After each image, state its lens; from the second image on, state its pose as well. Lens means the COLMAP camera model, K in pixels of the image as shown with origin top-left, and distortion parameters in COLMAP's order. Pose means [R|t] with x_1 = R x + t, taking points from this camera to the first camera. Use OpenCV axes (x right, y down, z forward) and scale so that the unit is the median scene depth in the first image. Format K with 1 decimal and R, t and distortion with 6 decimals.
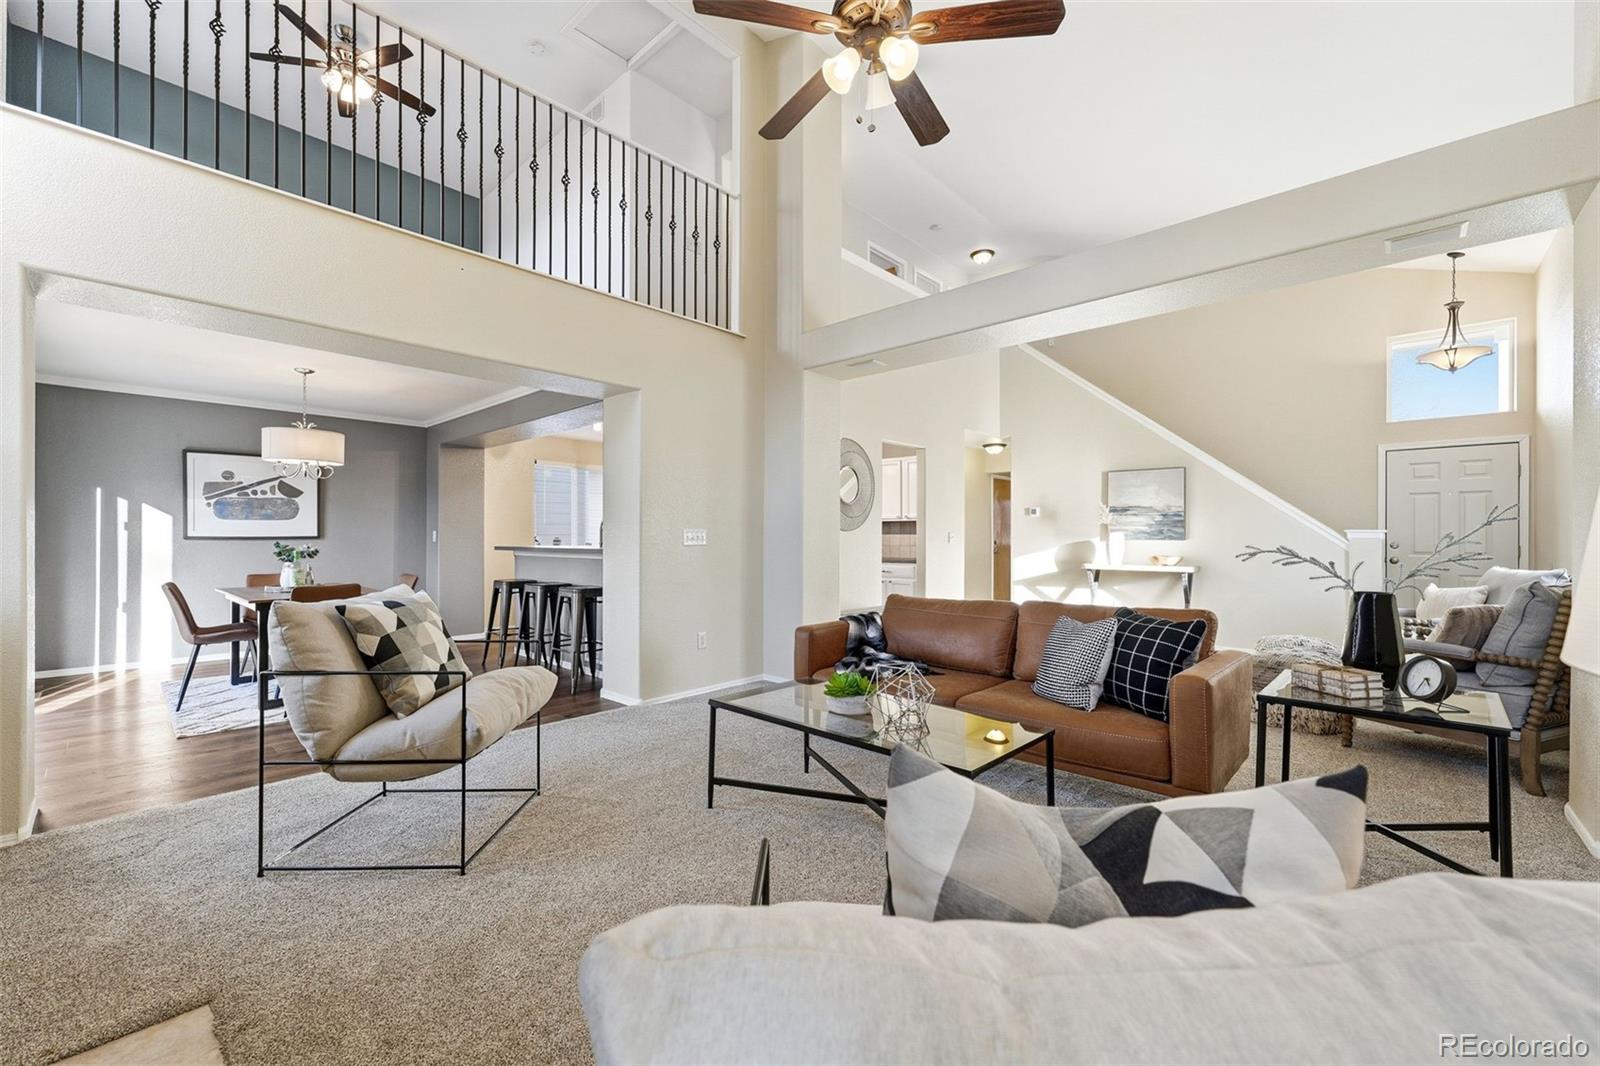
lens RADIAL K [[639.4, 0, 804.4], [0, 639.4, 539.3], [0, 0, 1]] dist [-0.006379, 0.000689]
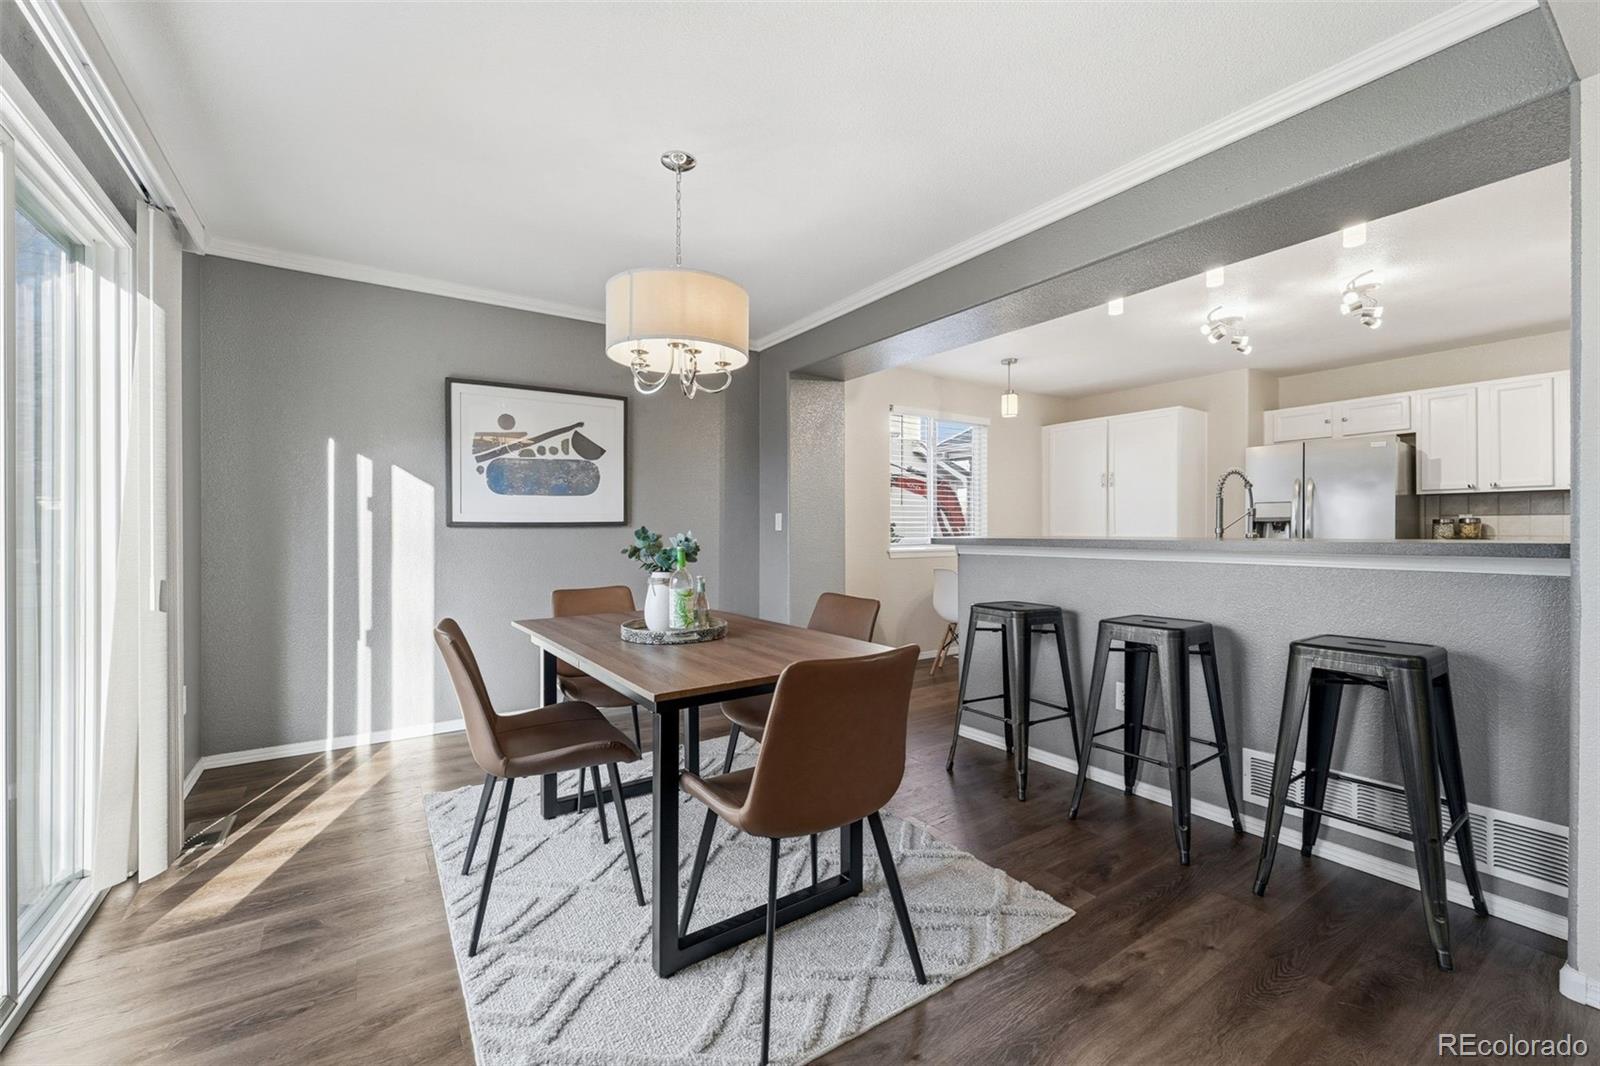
lens RADIAL K [[639.4, 0, 785.6], [0, 639.4, 533.7], [0, 0, 1]] dist [-0.006379, 0.000689]
pose [[0.968530, -0.003367, -0.248874, -0.487704], [0.003521, 0.999994, 0.000174, 0.007765], [0.248872, -0.001045, 0.968536, 0.466586]]
